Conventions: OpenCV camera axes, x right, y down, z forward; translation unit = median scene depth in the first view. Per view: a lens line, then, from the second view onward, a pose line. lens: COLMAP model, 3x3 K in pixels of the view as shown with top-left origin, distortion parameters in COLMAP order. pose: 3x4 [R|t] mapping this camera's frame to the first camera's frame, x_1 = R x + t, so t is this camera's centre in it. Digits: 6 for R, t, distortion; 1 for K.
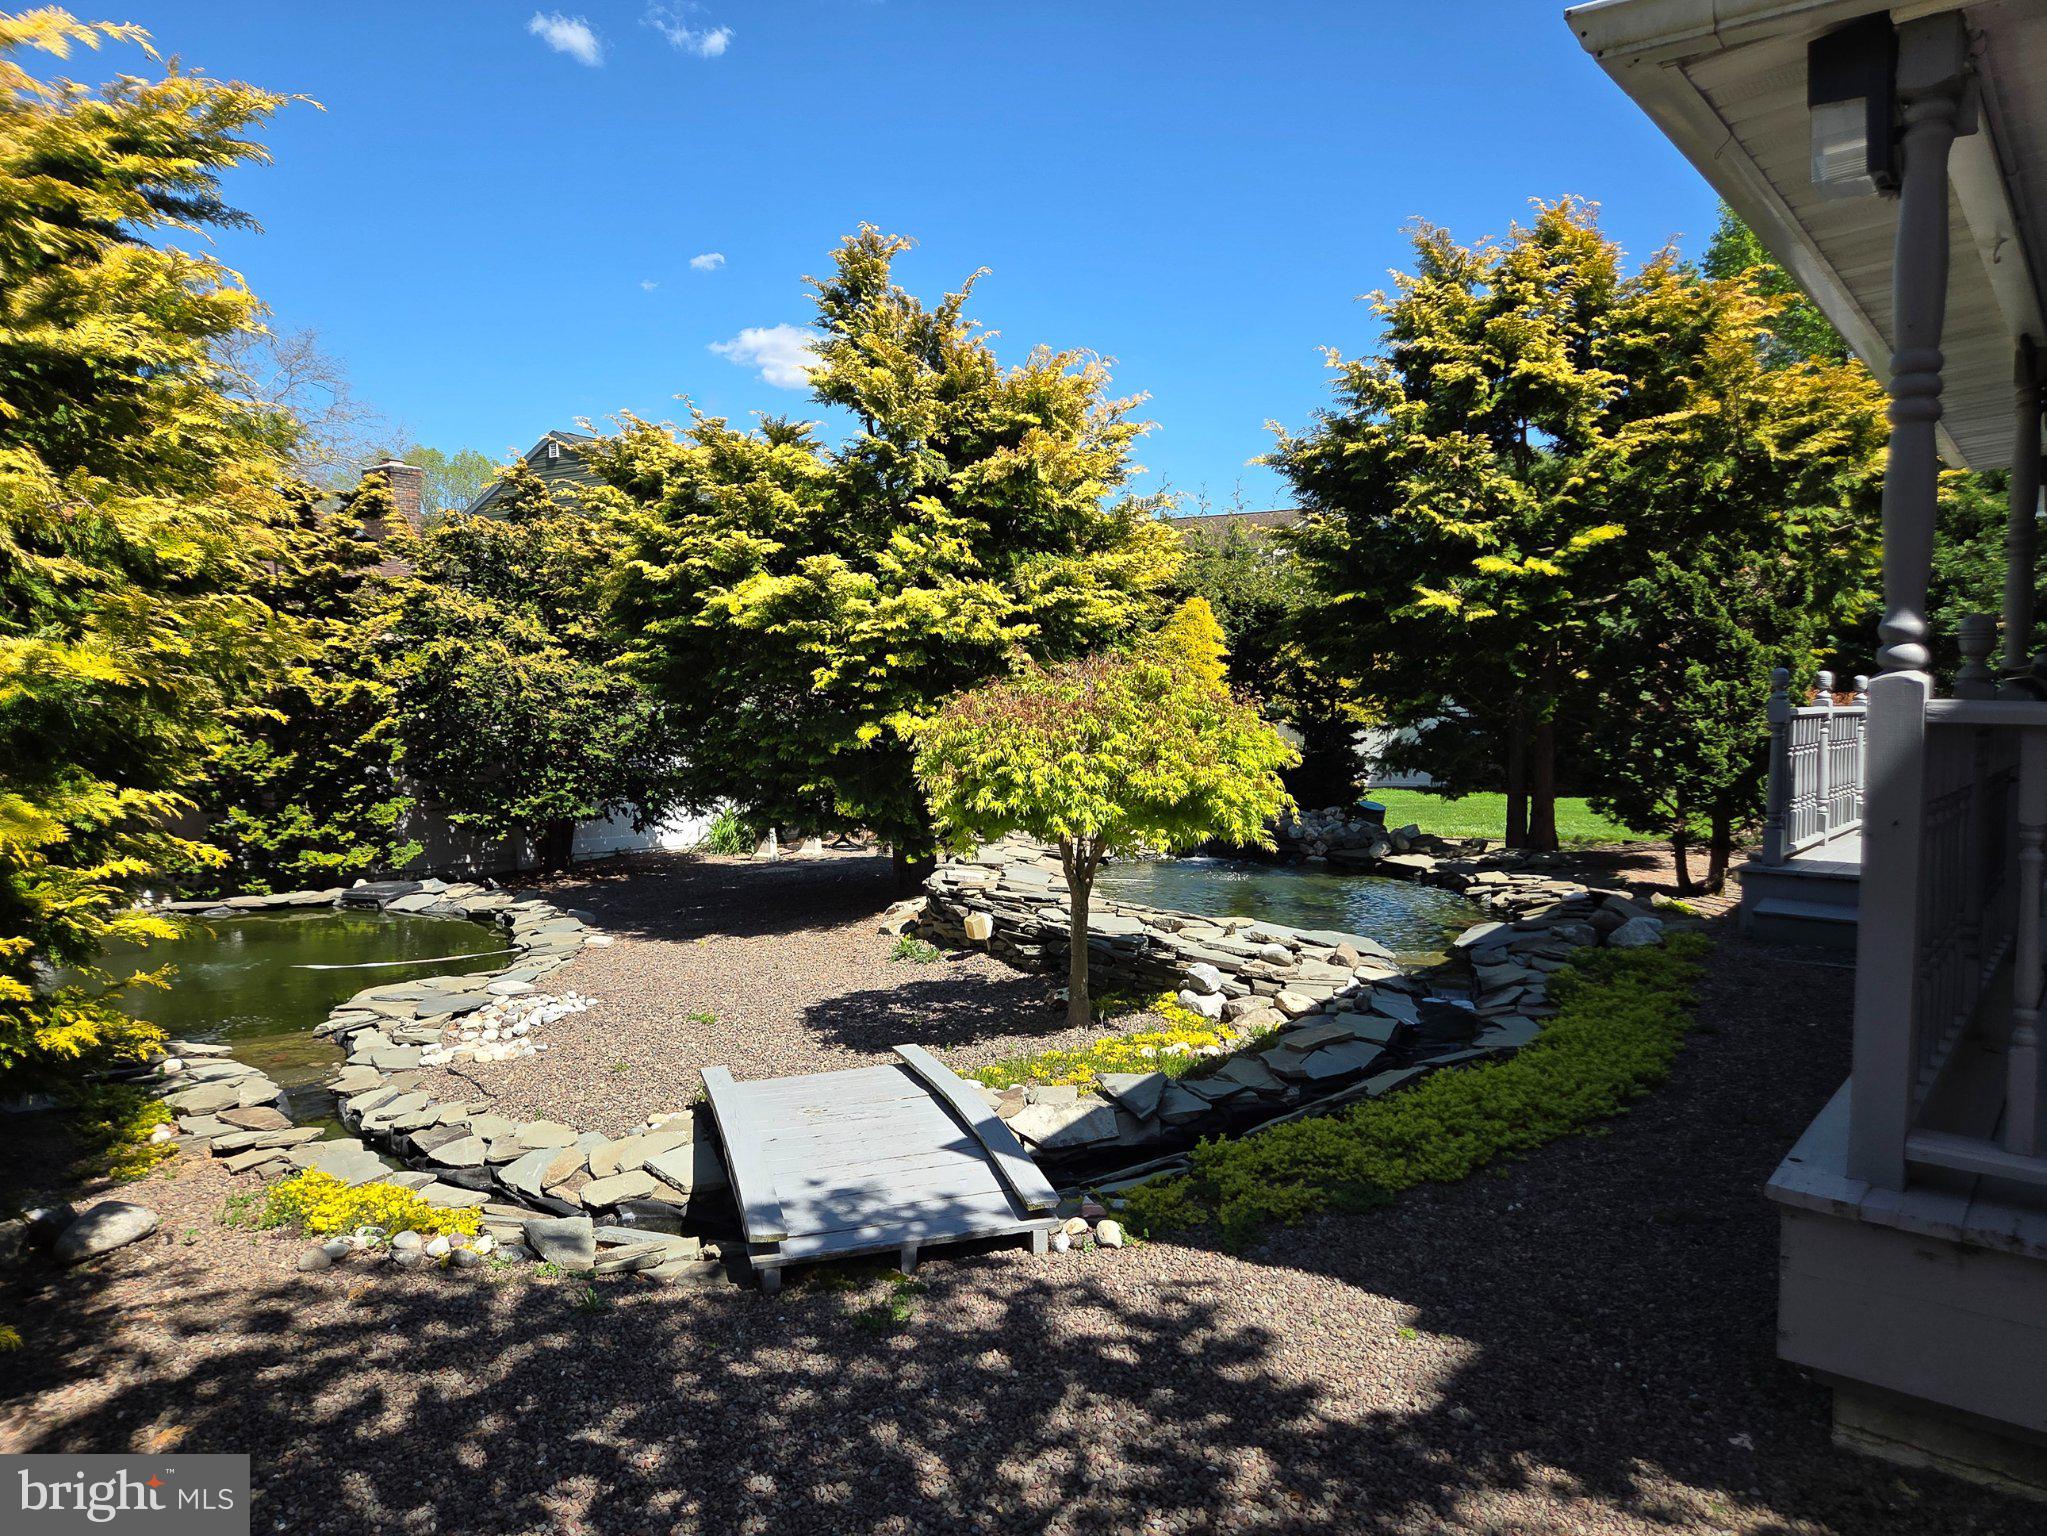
lens RADIAL K [[1413.4, 0, 1028.0], [0, 1413.4, 769.7], [0, 0, 1]] dist [-0.010644, 0.013897]
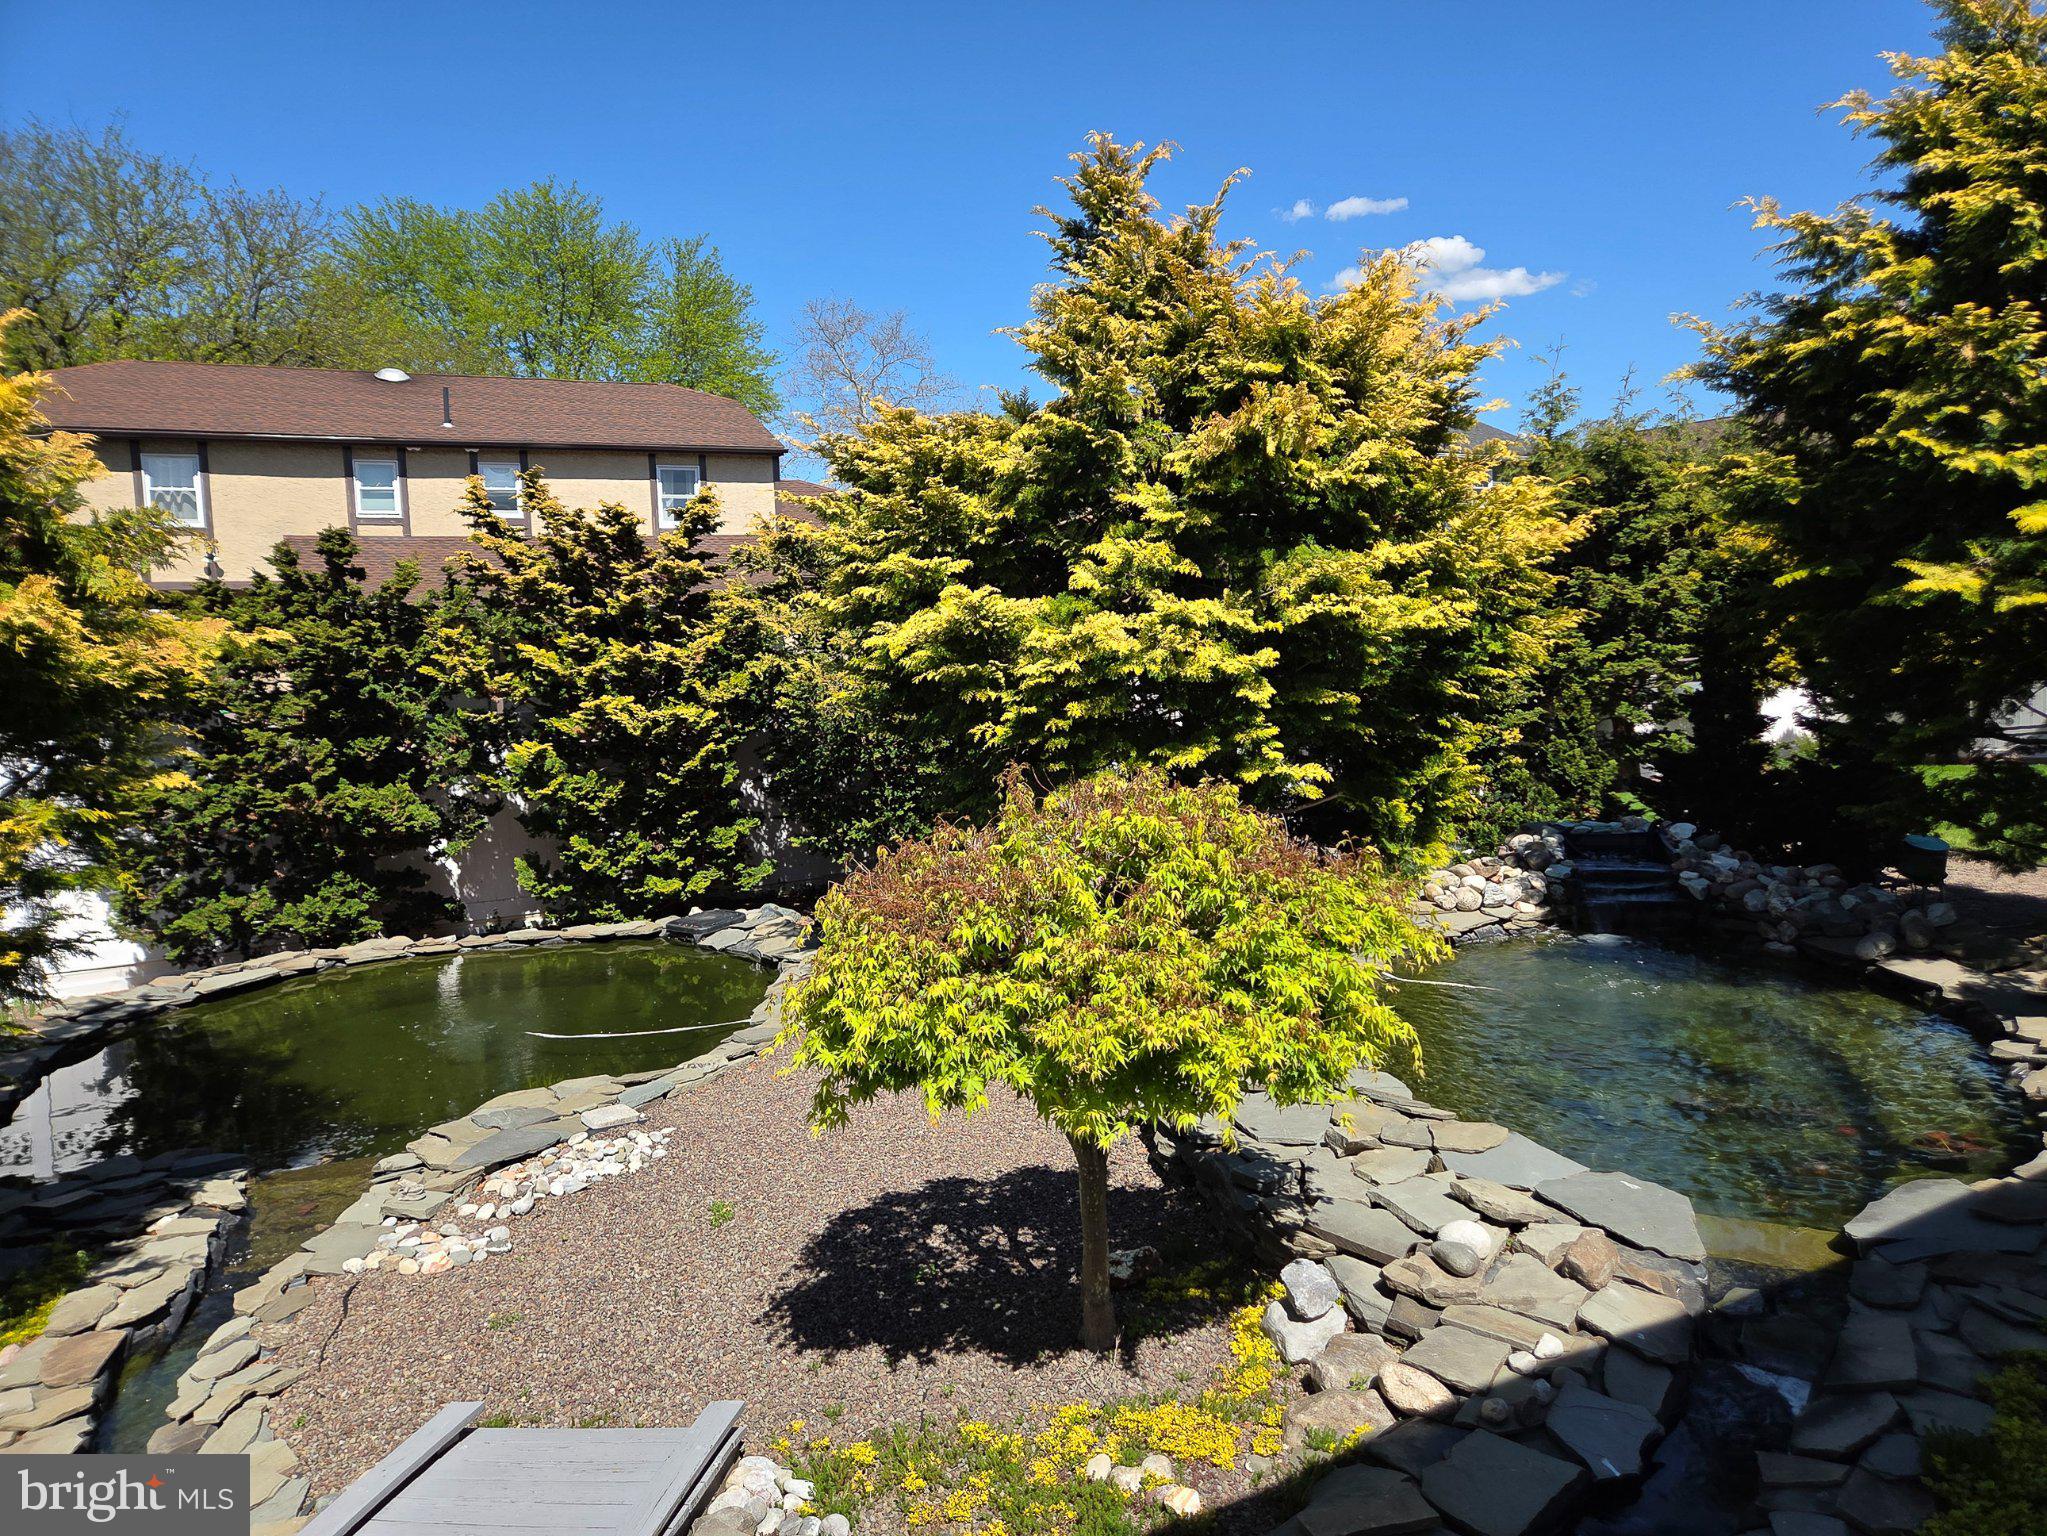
lens RADIAL K [[1413.4, 0, 1017.5], [0, 1413.4, 766.5], [0, 0, 1]] dist [-0.010644, 0.013897]
pose [[0.910628, -0.001753, -0.413223, 0.170703], [0.020990, 0.998896, 0.042020, -0.070644], [0.412693, -0.046938, 0.909660, 0.255668]]
